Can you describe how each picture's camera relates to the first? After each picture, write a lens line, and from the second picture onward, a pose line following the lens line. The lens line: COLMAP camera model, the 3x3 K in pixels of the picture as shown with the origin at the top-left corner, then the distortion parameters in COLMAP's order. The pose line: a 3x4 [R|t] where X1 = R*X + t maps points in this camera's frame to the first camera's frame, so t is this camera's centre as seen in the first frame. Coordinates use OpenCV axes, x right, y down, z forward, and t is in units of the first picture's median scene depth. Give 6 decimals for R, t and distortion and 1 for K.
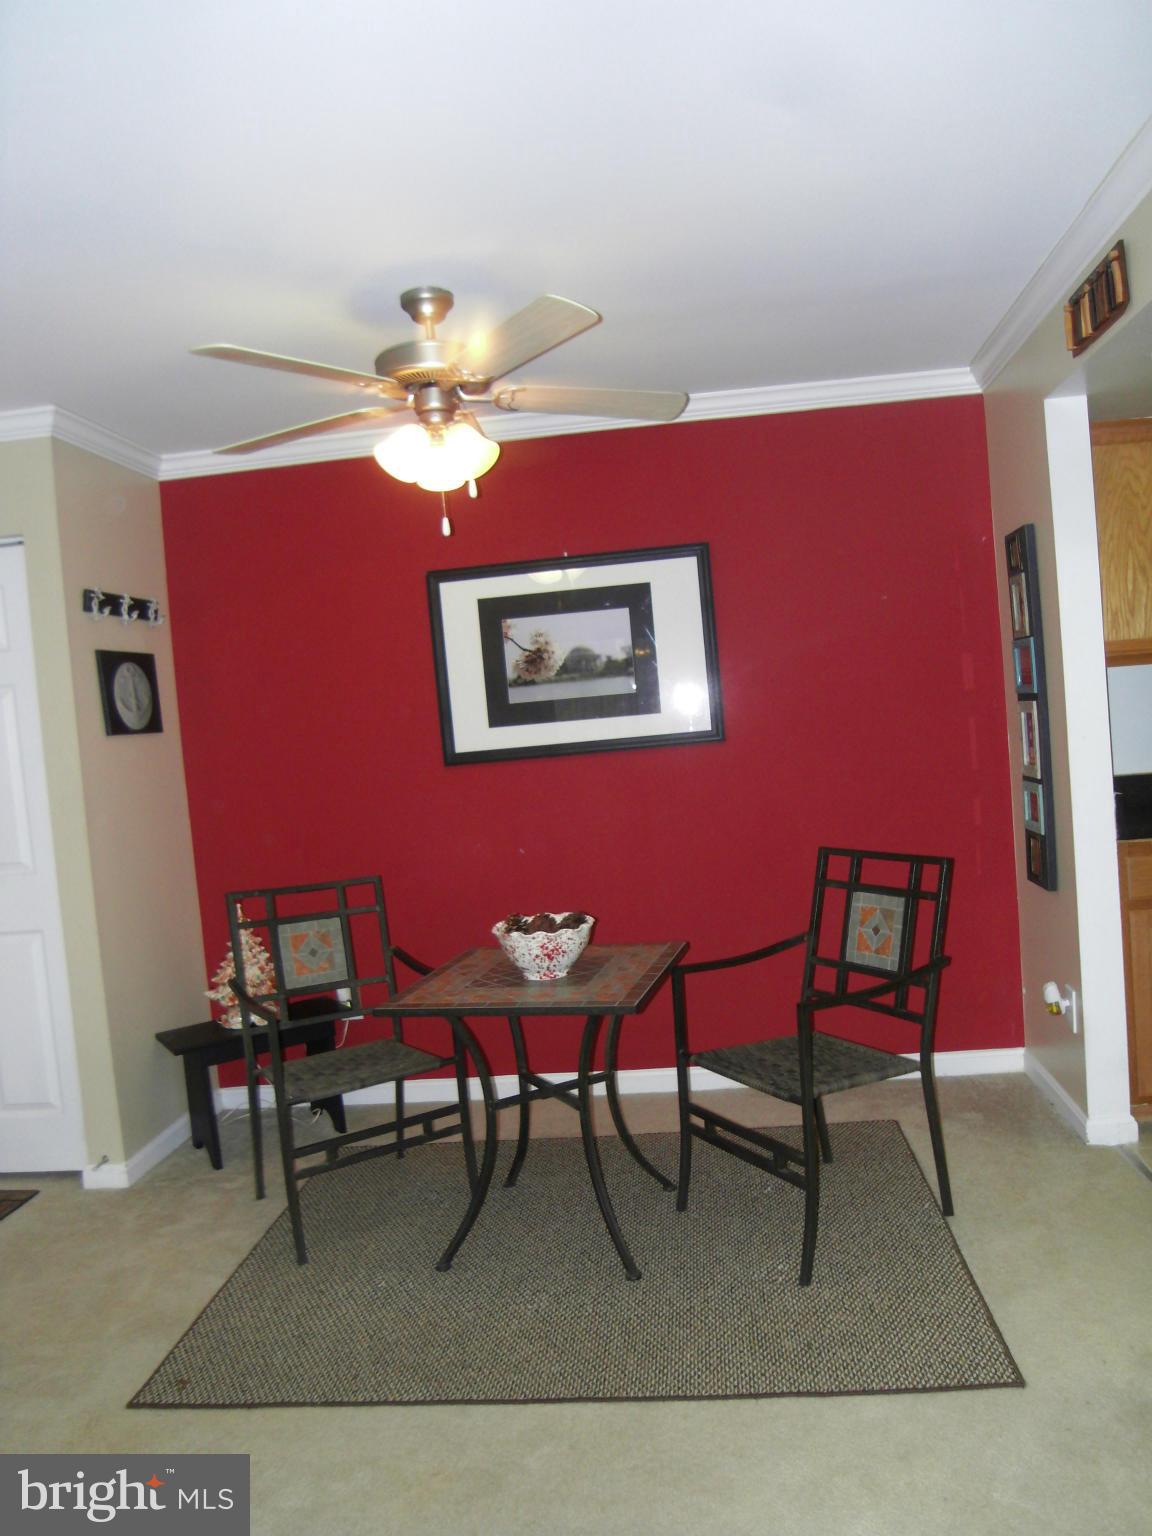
lens RADIAL K [[1083.5, 0, 608.9], [0, 1083.5, 780.0], [0, 0, 1]] dist [-0.064597, 0.029838]
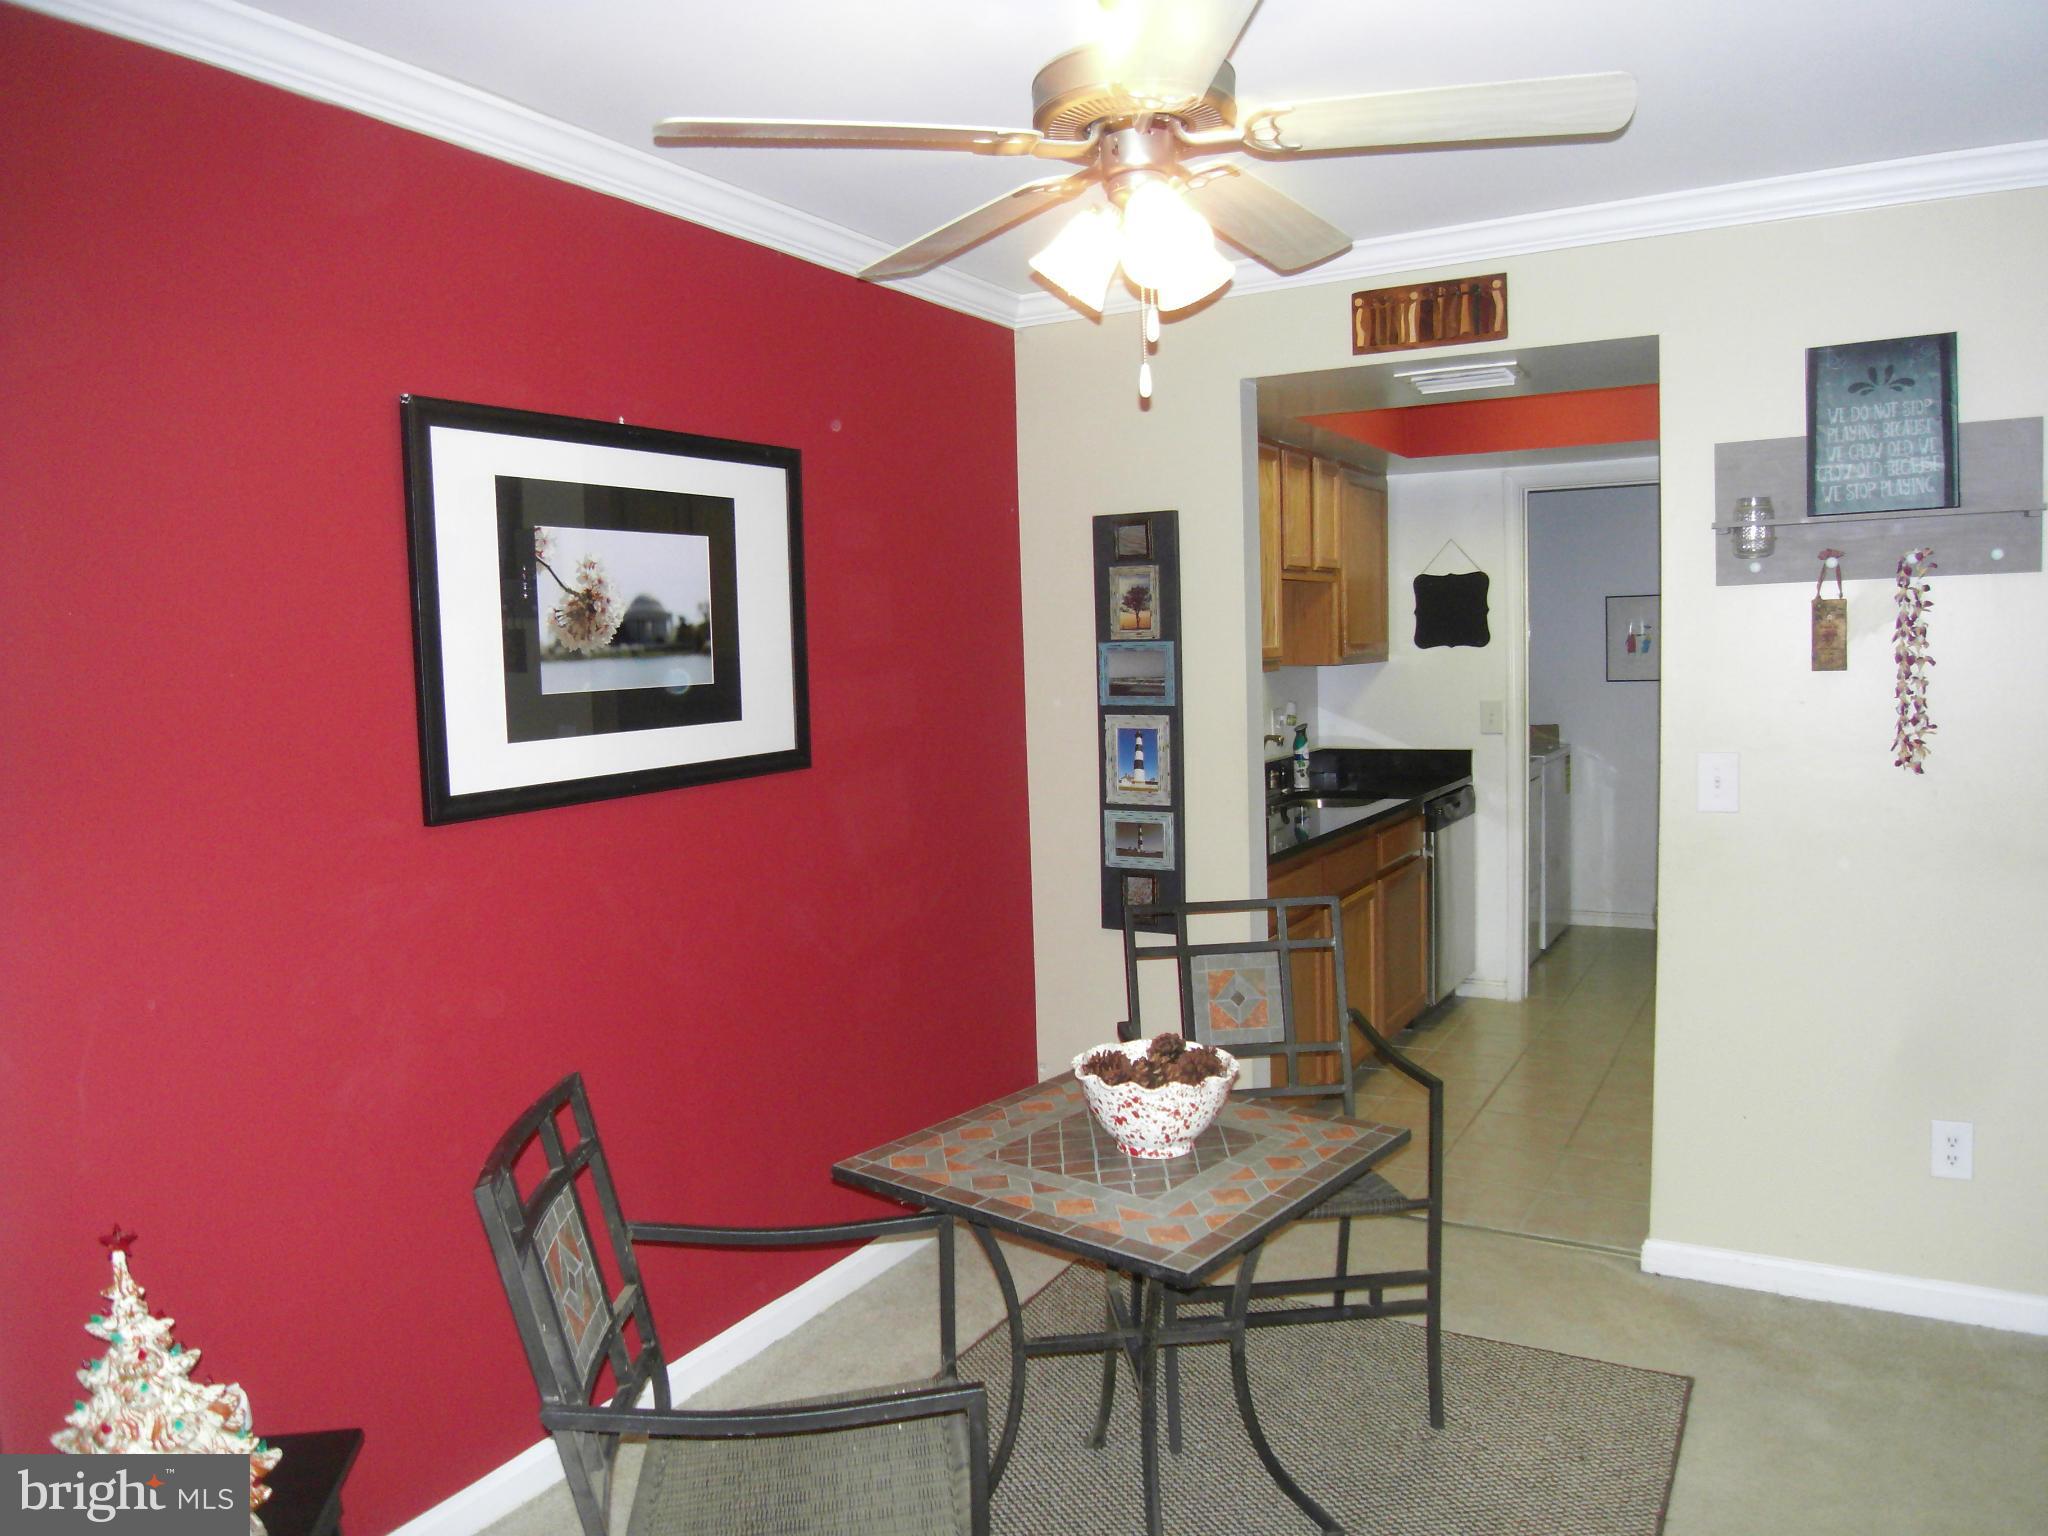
lens RADIAL K [[1444.7, 0, 1024.1], [0, 1444.7, 790.6], [0, 0, 1]] dist [-0.064597, 0.029838]
pose [[0.423377, -0.020871, 0.905713, -0.599613], [0.046747, 0.998906, 0.001167, -0.017268], [-0.904747, 0.041845, 0.423889, 0.526423]]
